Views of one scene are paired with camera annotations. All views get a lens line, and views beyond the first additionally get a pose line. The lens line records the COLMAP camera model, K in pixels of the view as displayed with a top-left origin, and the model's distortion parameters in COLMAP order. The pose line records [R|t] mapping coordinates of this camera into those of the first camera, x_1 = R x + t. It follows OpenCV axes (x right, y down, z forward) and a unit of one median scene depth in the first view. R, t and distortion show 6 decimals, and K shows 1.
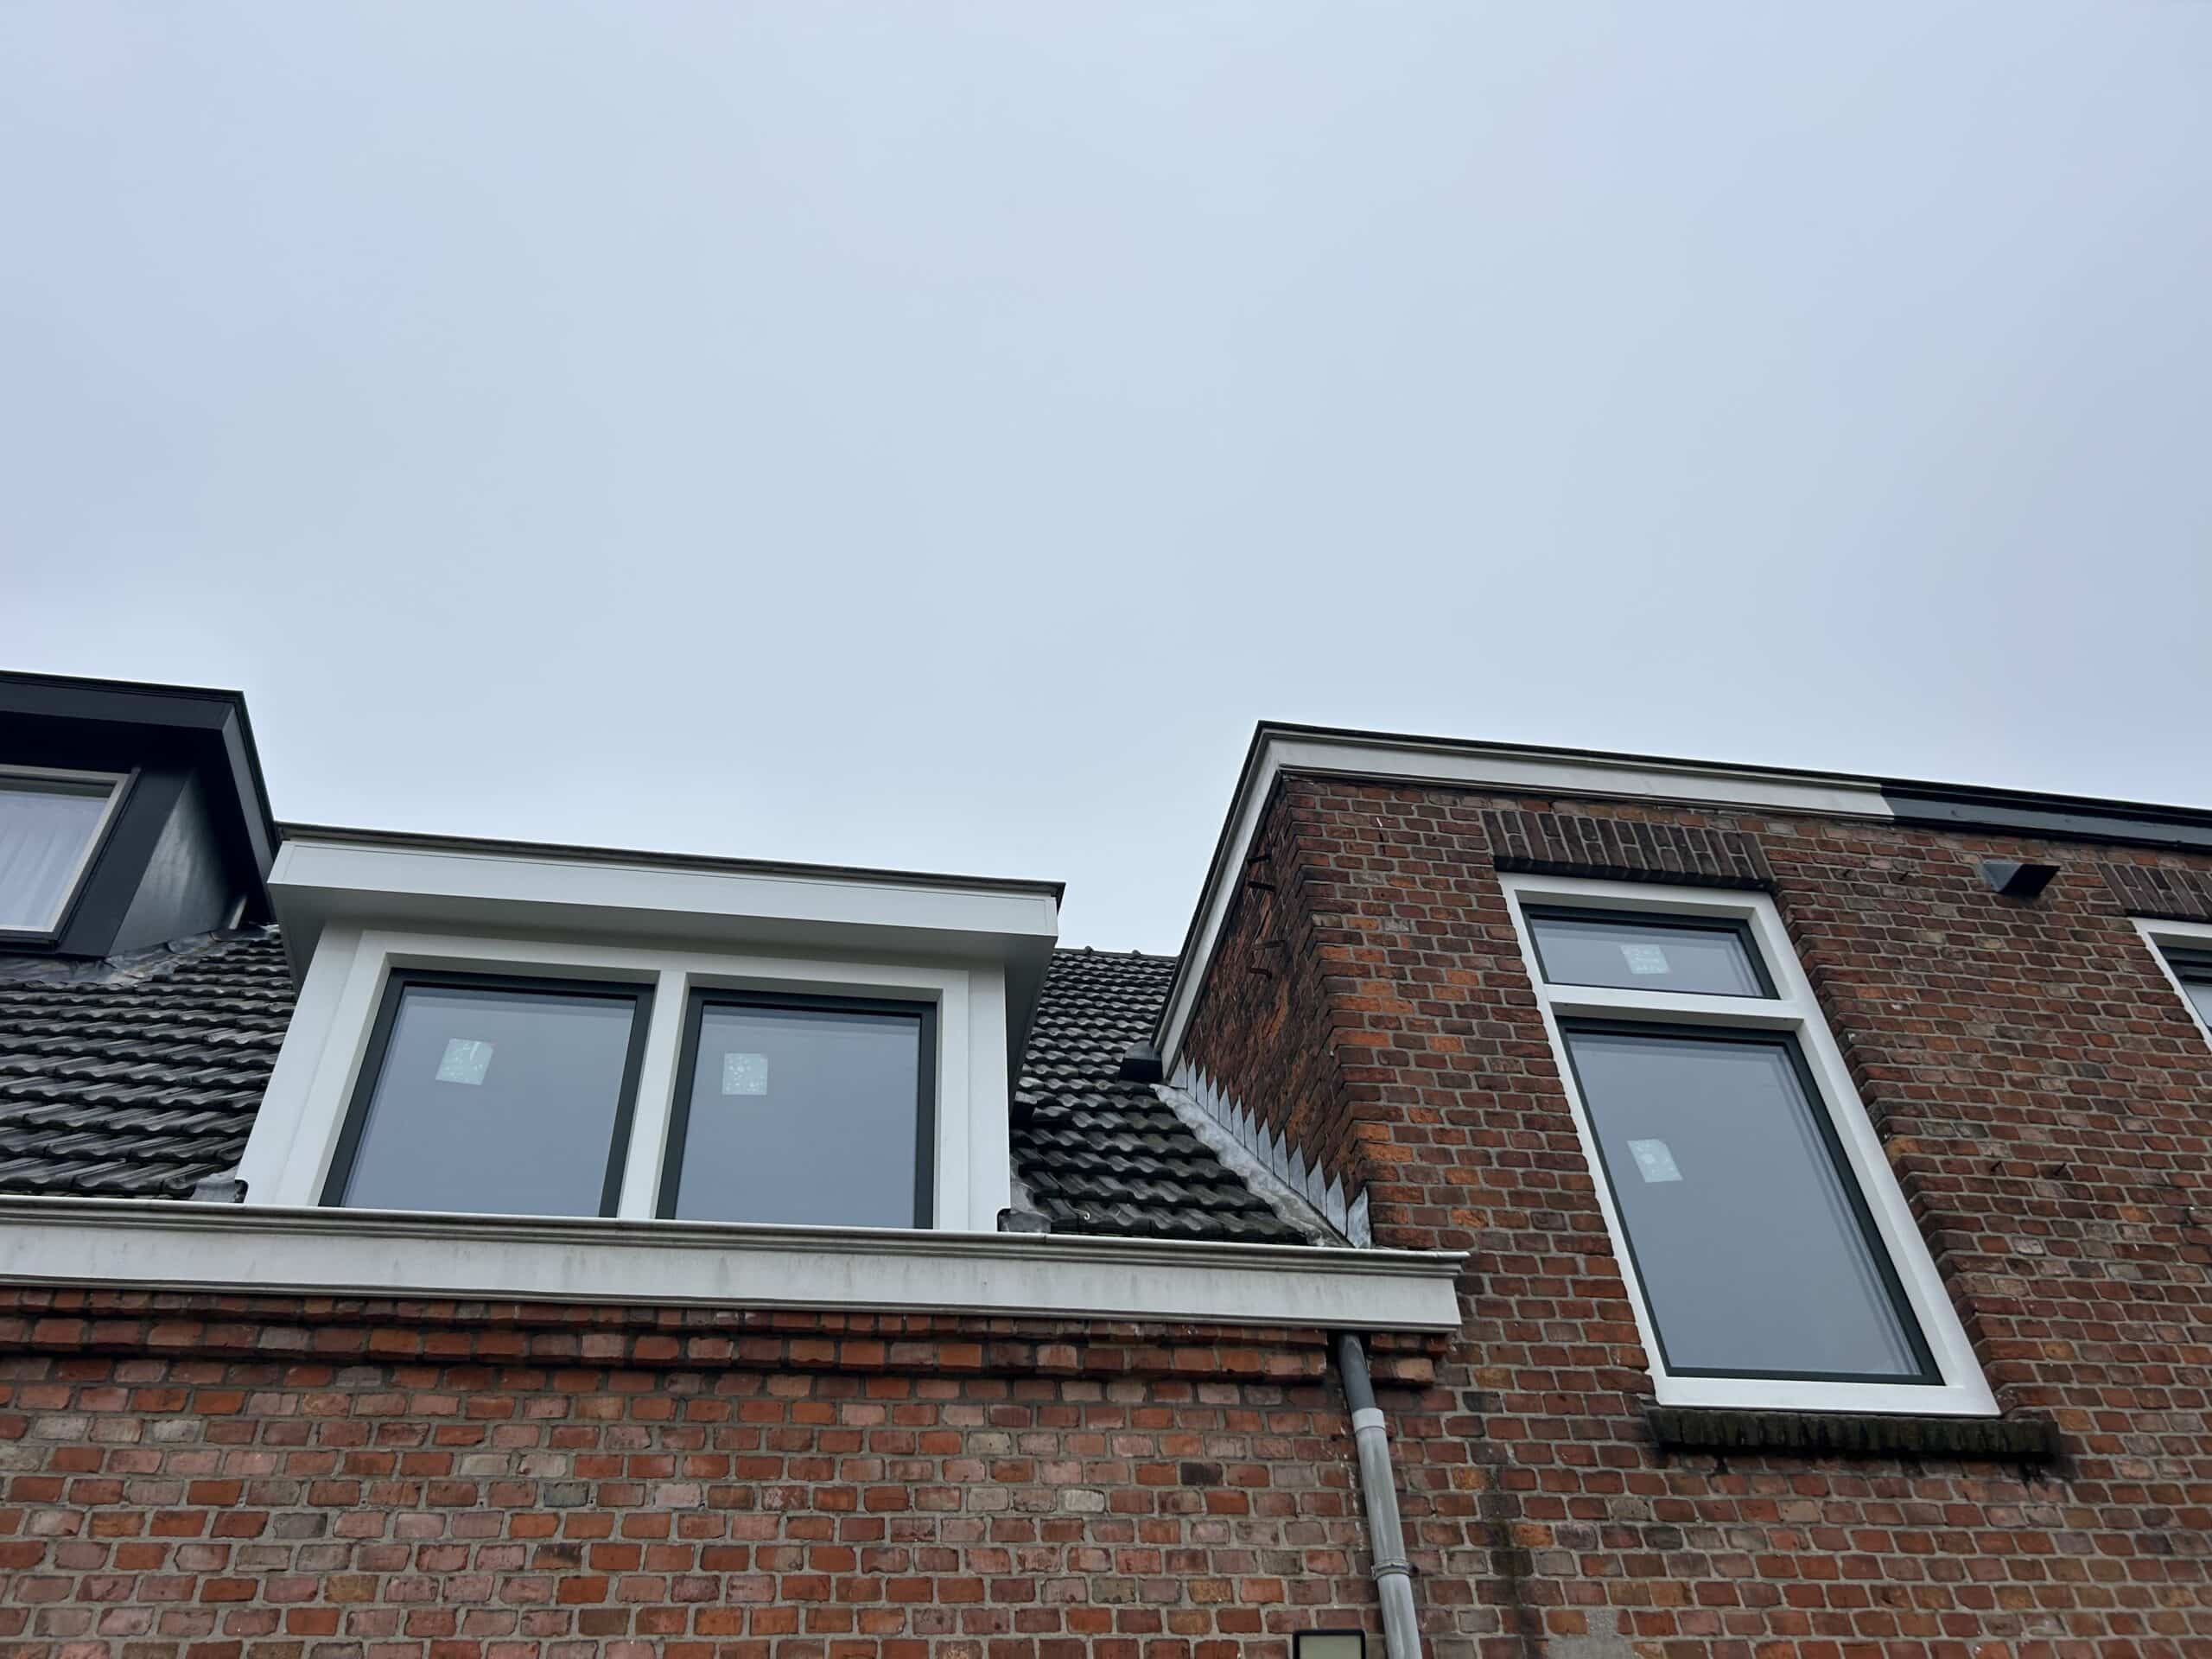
lens RADIAL K [[1669.0, 0, 1106.0], [0, 1669.0, 829.5], [0, 0, 1]] dist [0.065634, -0.058542]
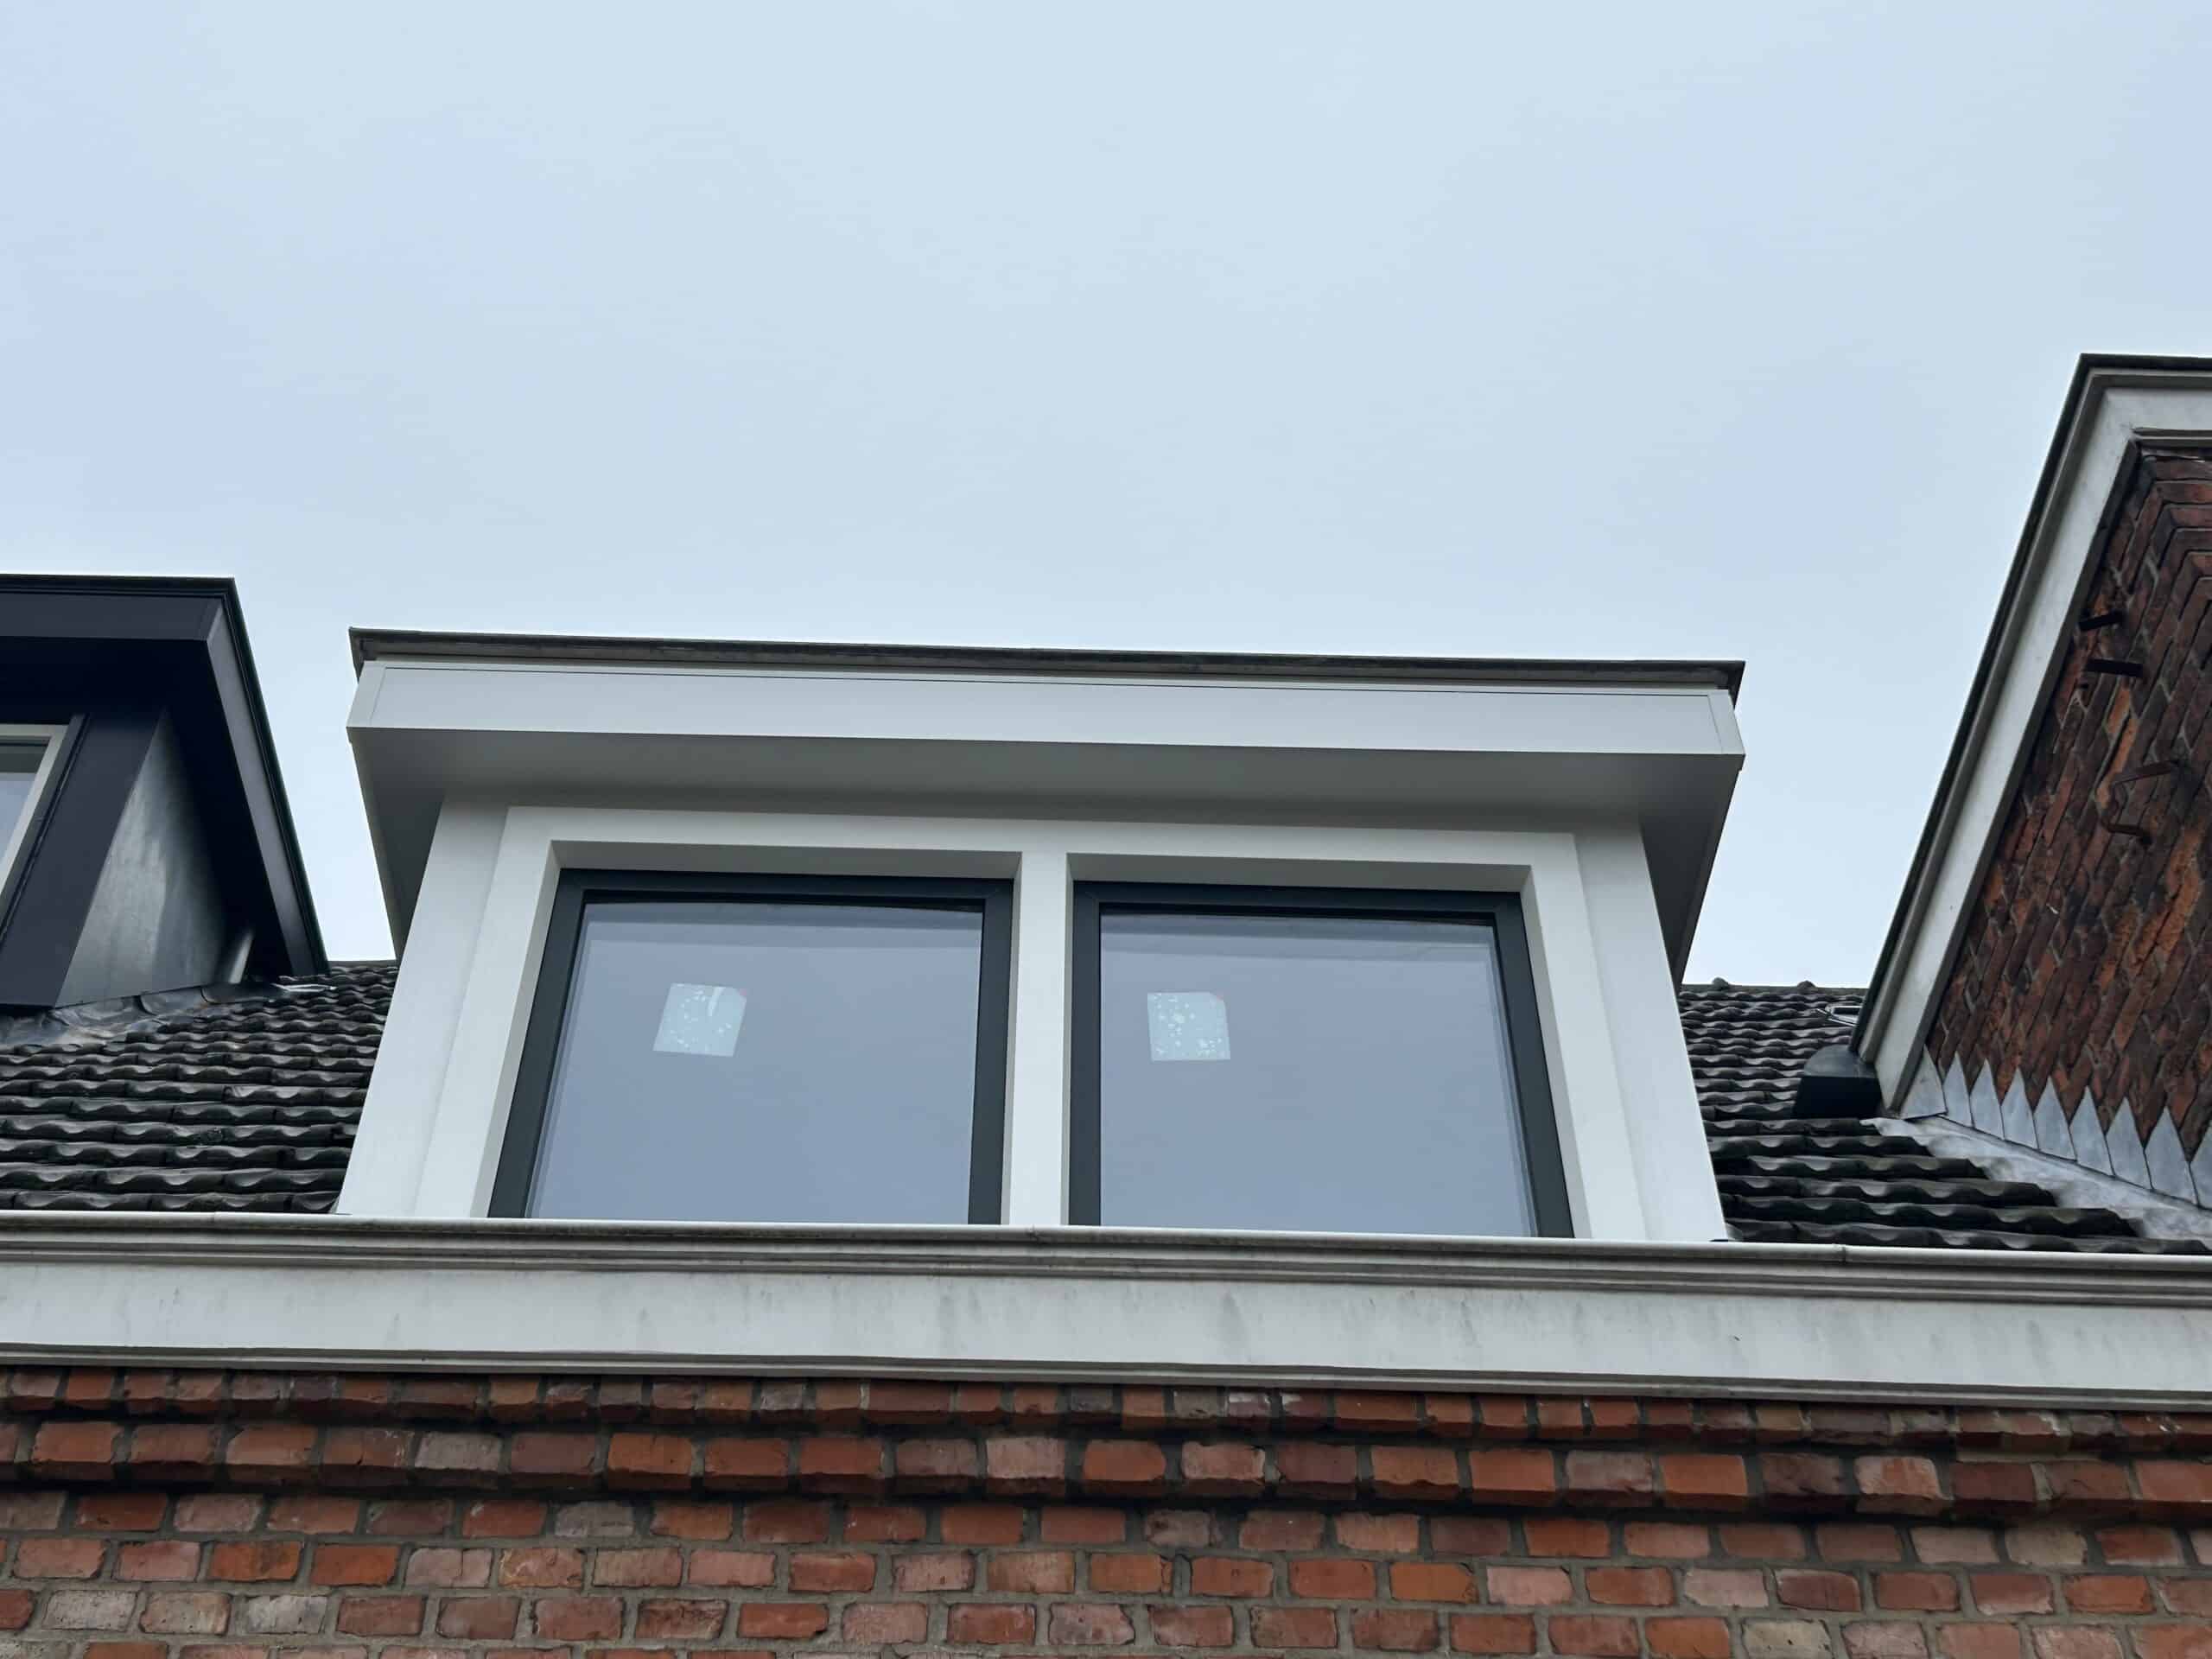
lens RADIAL K [[2779.4, 0, 1106.0], [0, 2779.4, 829.5], [0, 0, 1]] dist [0.159236, -0.386360]
pose [[0.985943, -0.067810, -0.152703, -0.124441], [0.062747, 0.997316, -0.037742, 0.142624], [0.154852, 0.027629, 0.987551, 0.131574]]
